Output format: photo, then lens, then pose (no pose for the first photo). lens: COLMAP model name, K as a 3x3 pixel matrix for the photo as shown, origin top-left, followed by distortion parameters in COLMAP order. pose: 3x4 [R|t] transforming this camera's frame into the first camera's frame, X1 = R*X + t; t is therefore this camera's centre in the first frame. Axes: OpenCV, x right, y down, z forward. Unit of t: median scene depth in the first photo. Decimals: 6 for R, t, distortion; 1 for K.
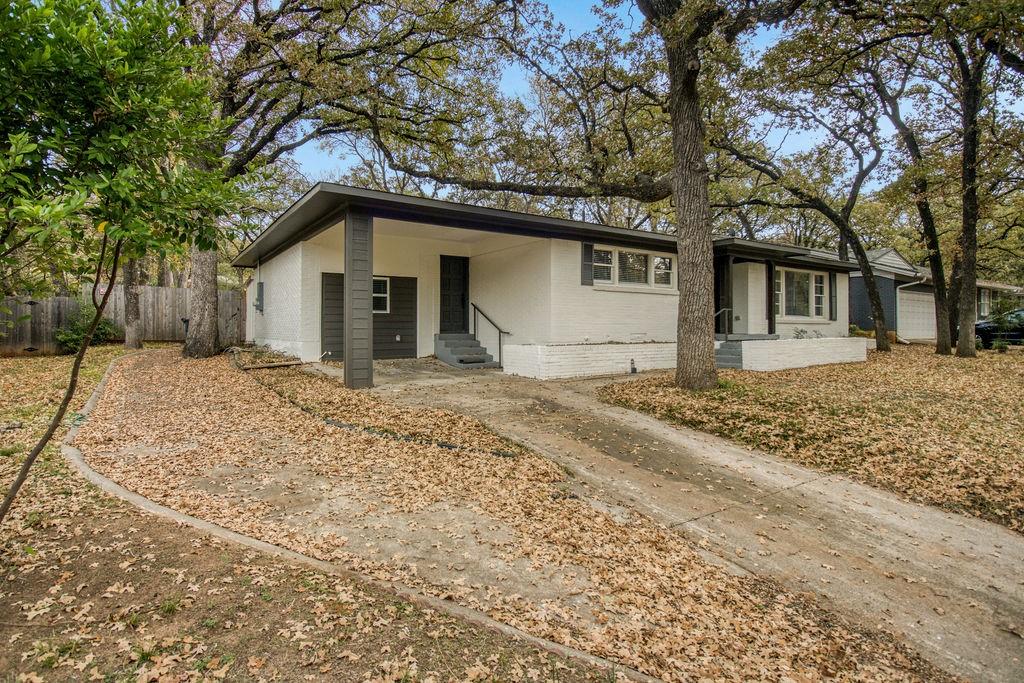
lens RADIAL K [[513.2, 0, 512.0], [0, 513.2, 341.5], [0, 0, 1]] dist [-0.000056, -0.000231]
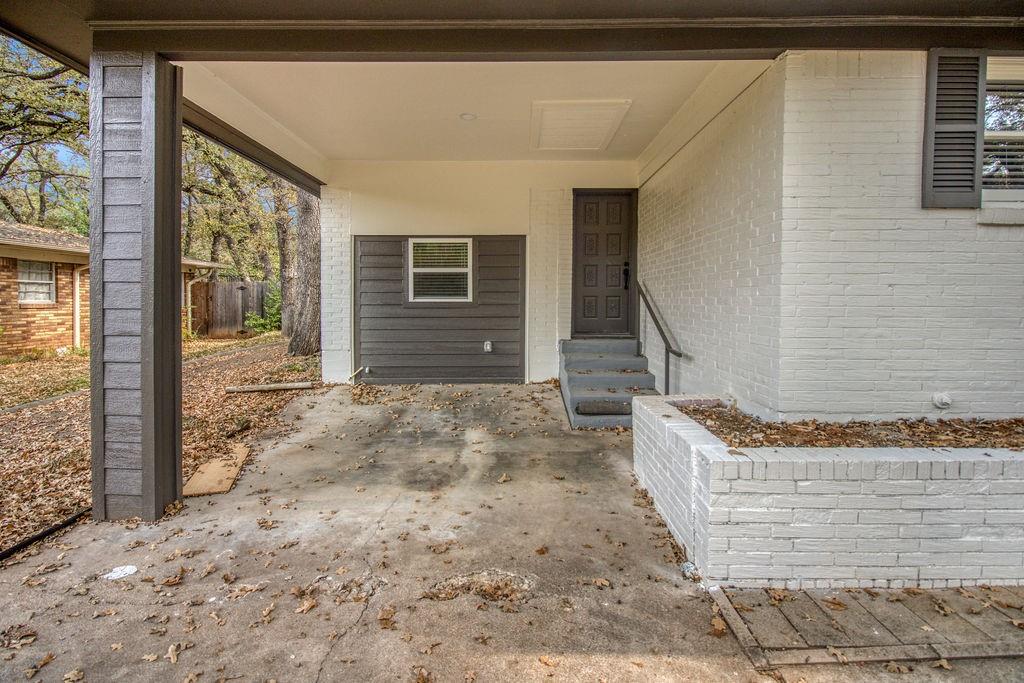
lens RADIAL K [[477.0, 0, 512.7], [0, 477.0, 314.2], [0, 0, 1]] dist [0.014442, -0.000009]
pose [[0.833627, 0.017777, -0.552042, 0.084378], [-0.015064, 0.999842, 0.009450, -0.046473], [0.552123, 0.000438, 0.833763, 0.580465]]
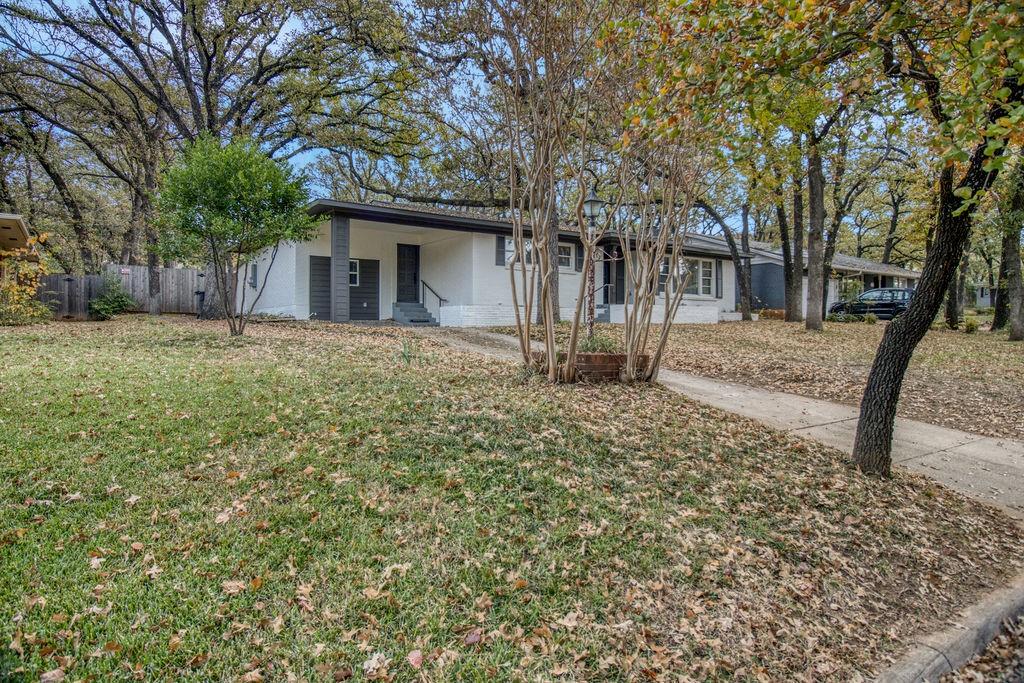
lens RADIAL K [[592.3, 0, 512.0], [0, 592.3, 341.5], [0, 0, 1]] dist [-0.067120, 0.083613]
pose [[0.999176, 0.000495, 0.040591, 0.099471], [-0.000550, 0.999999, 0.001363, 0.086751], [-0.040590, -0.001384, 0.999175, -0.559603]]
